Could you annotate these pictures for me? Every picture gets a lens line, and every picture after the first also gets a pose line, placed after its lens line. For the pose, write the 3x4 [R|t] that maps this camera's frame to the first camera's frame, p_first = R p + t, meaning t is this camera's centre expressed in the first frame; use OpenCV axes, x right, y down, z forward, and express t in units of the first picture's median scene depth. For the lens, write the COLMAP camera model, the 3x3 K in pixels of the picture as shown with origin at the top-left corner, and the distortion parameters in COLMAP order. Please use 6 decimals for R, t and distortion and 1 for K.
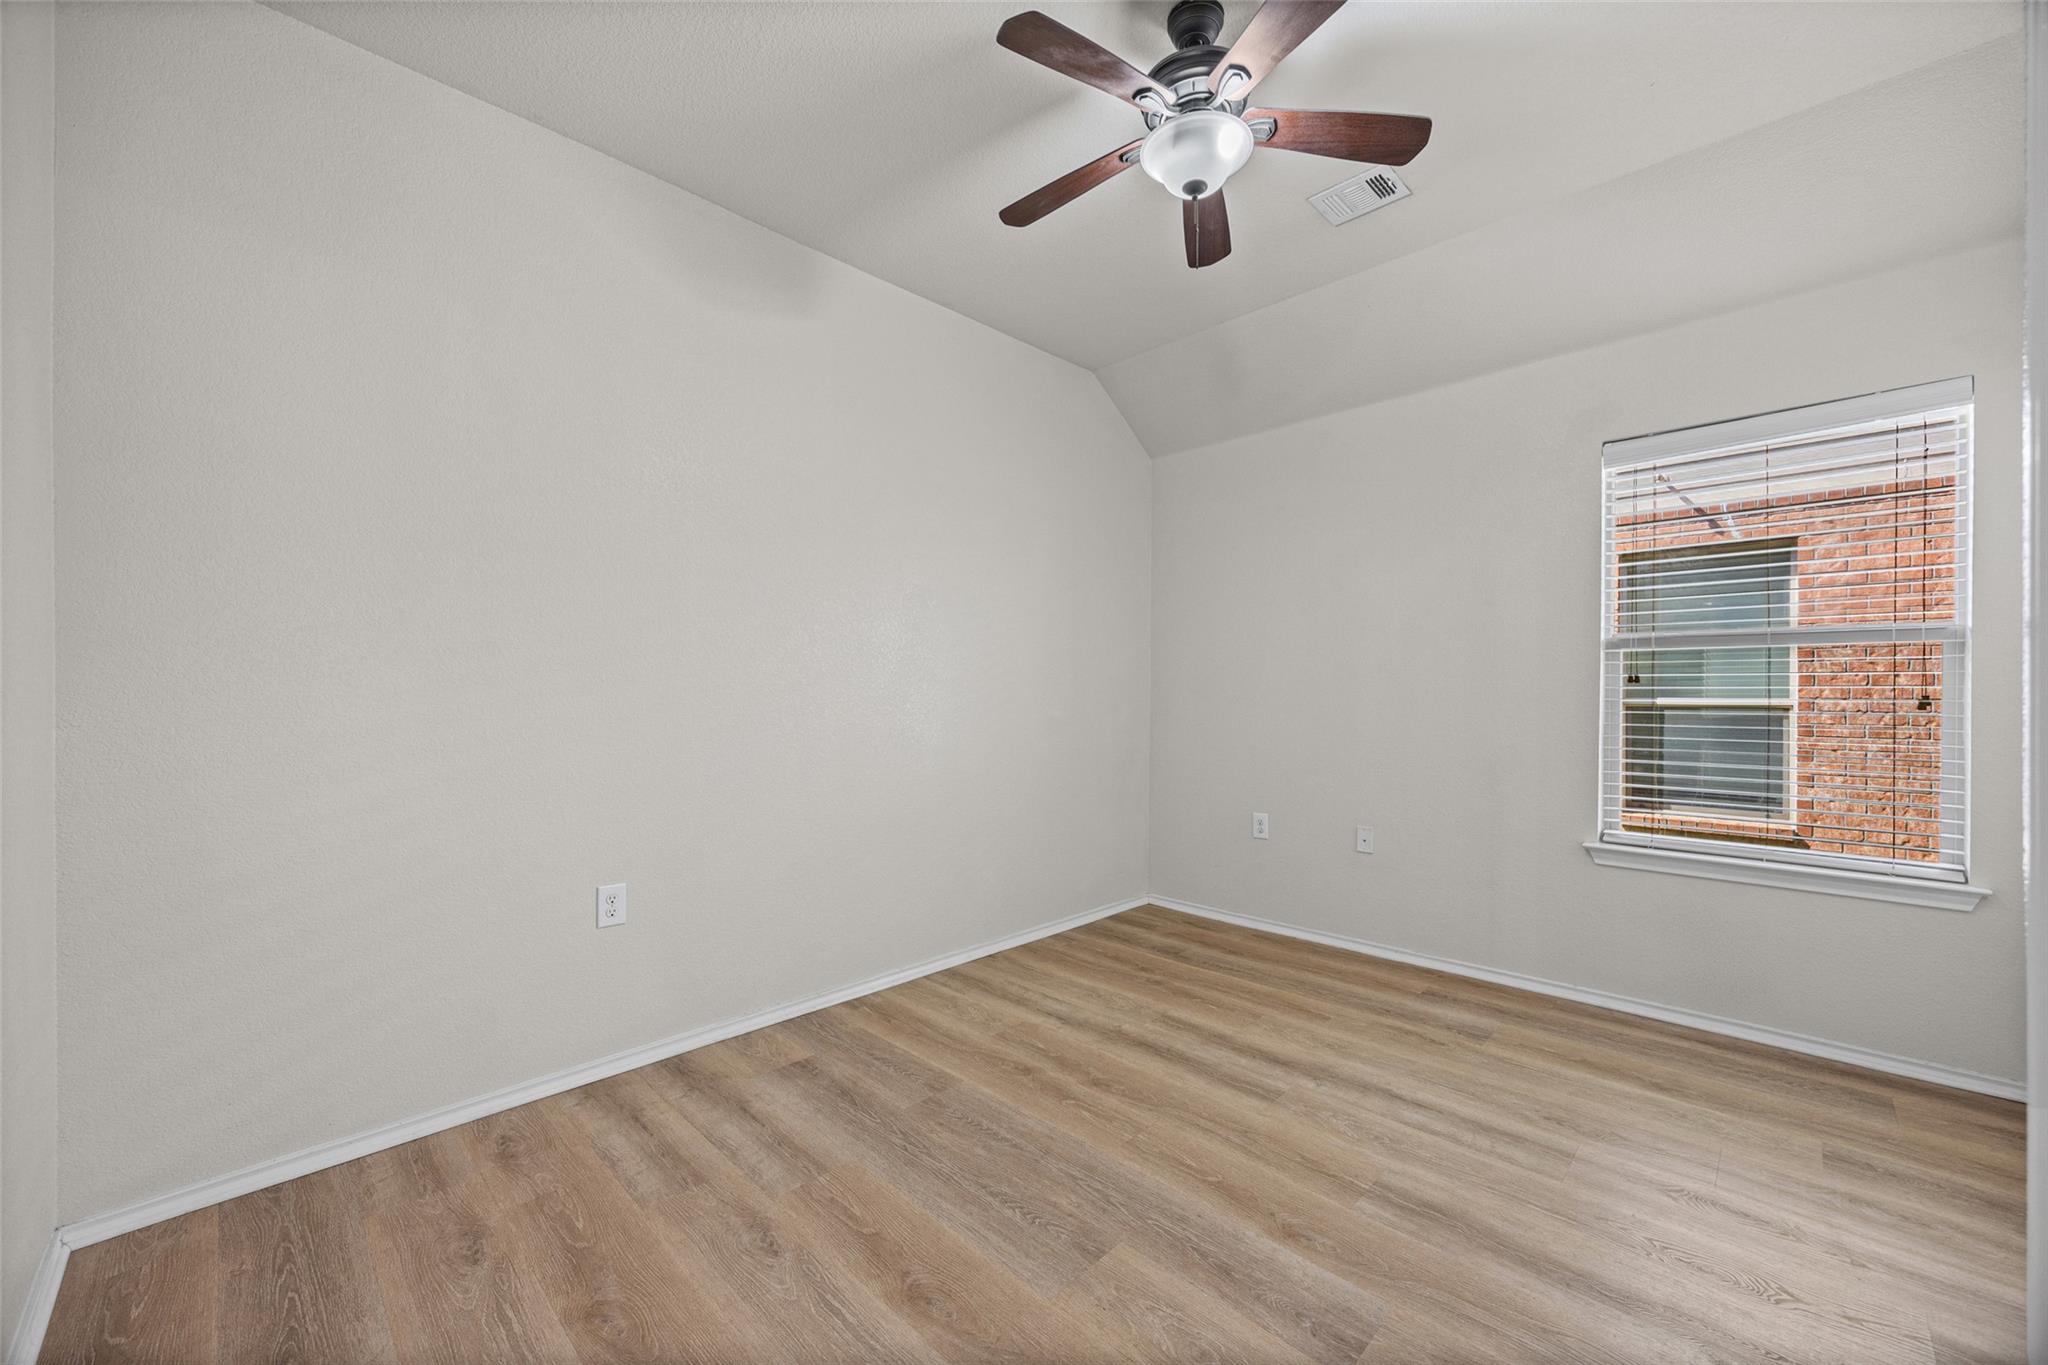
lens RADIAL K [[799.3, 0, 1027.1], [0, 799.3, 692.0], [0, 0, 1]] dist [0.008935, 0.000094]
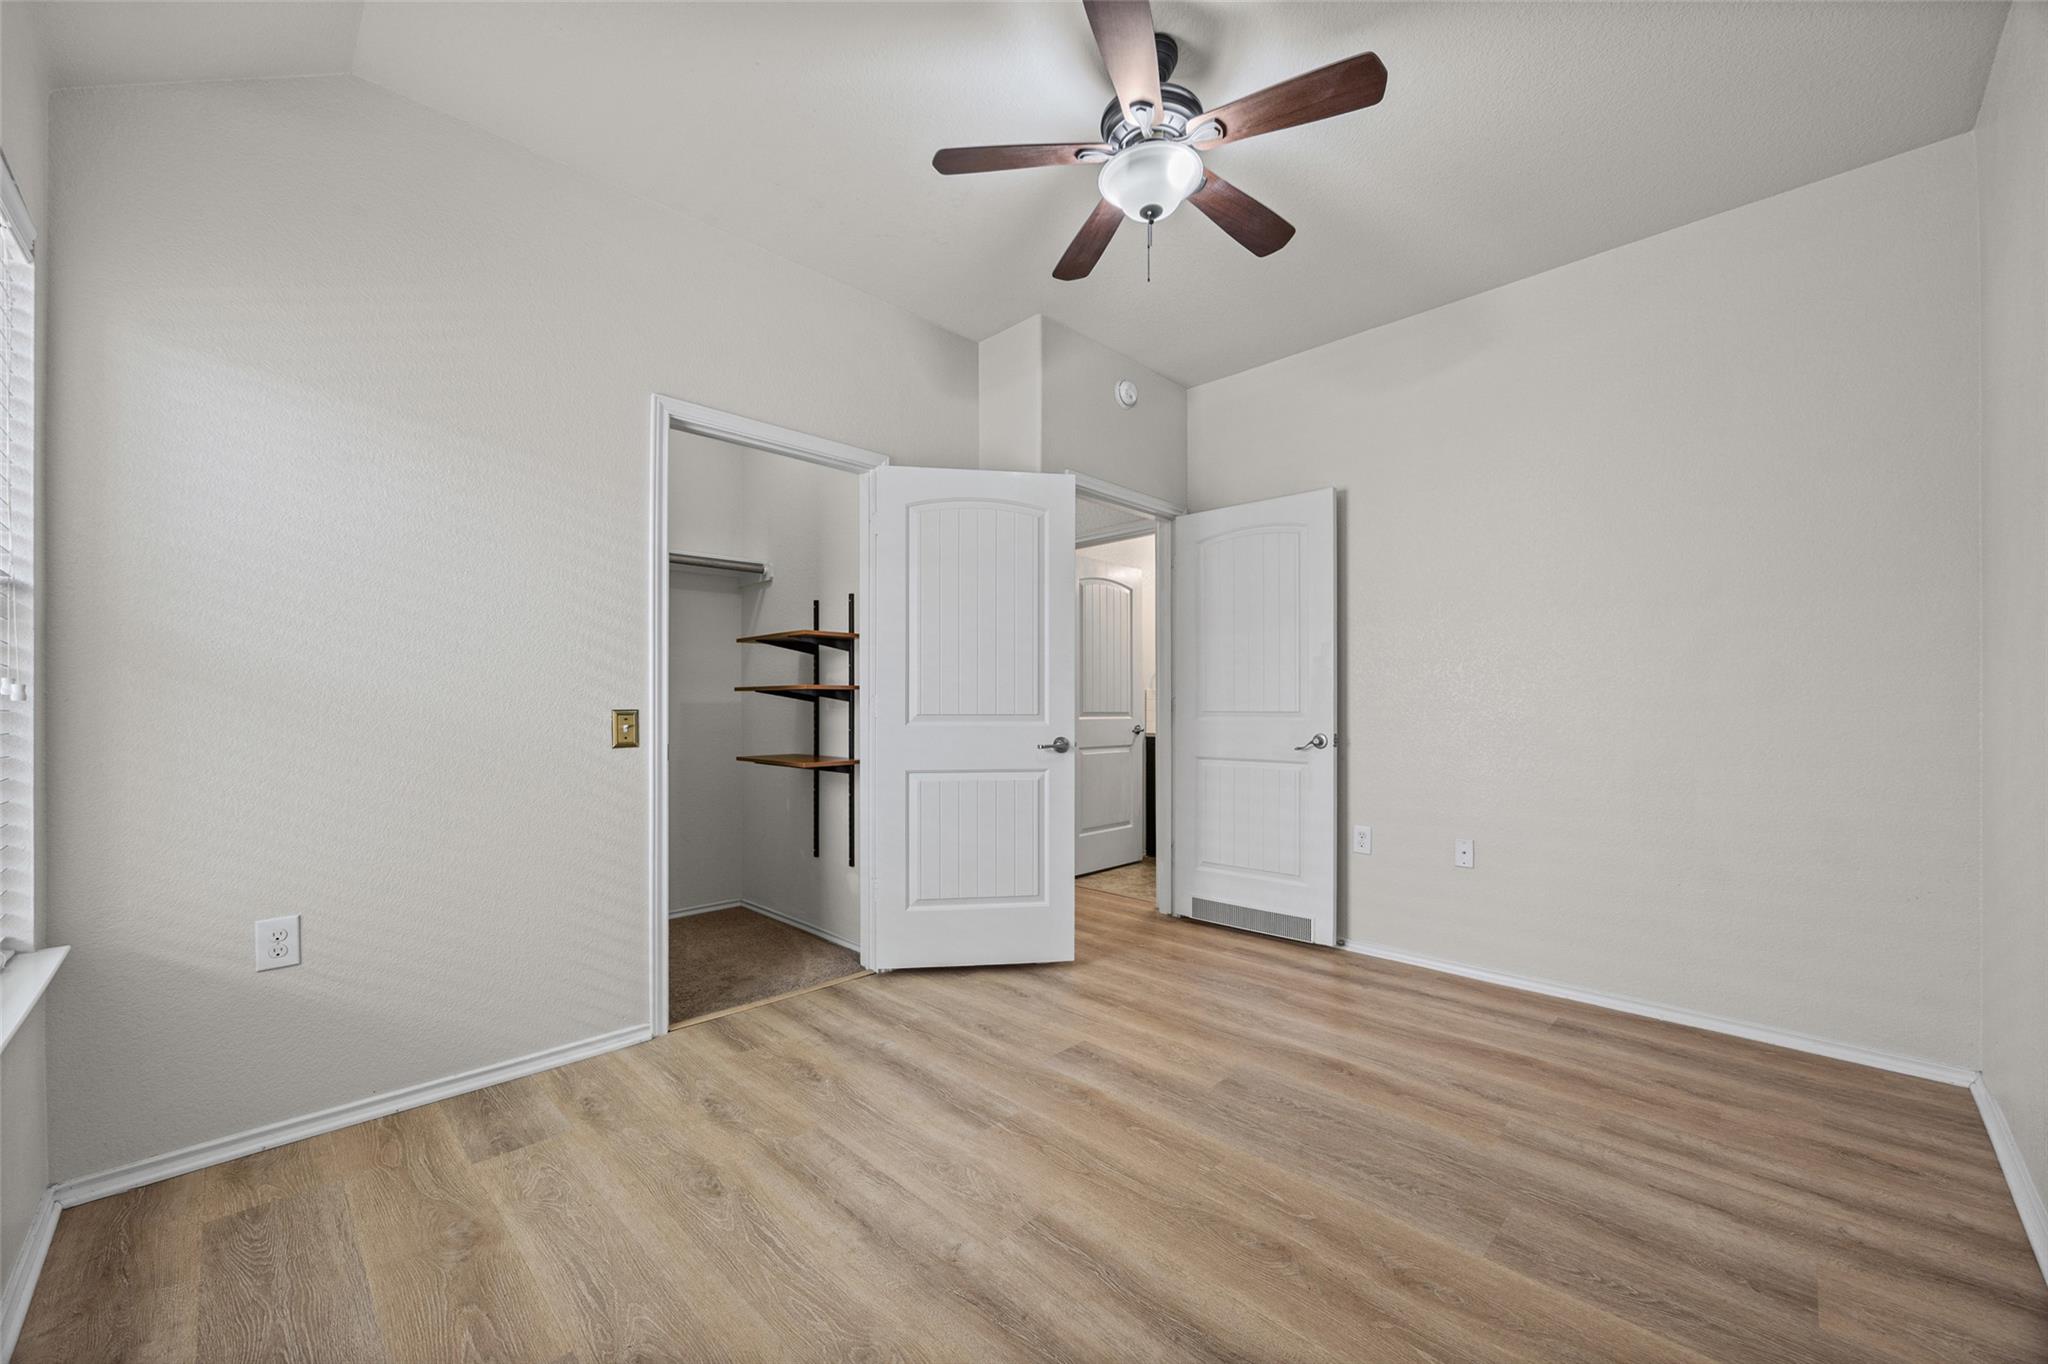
lens RADIAL K [[799.3, 0, 1025.5], [0, 799.3, 691.4], [0, 0, 1]] dist [0.008935, 0.000094]
pose [[-0.999962, -0.000908, 0.008647, 0.342303], [-0.001077, 0.999806, -0.019665, 0.031729], [-0.008628, -0.019674, -0.999769, 1.938177]]
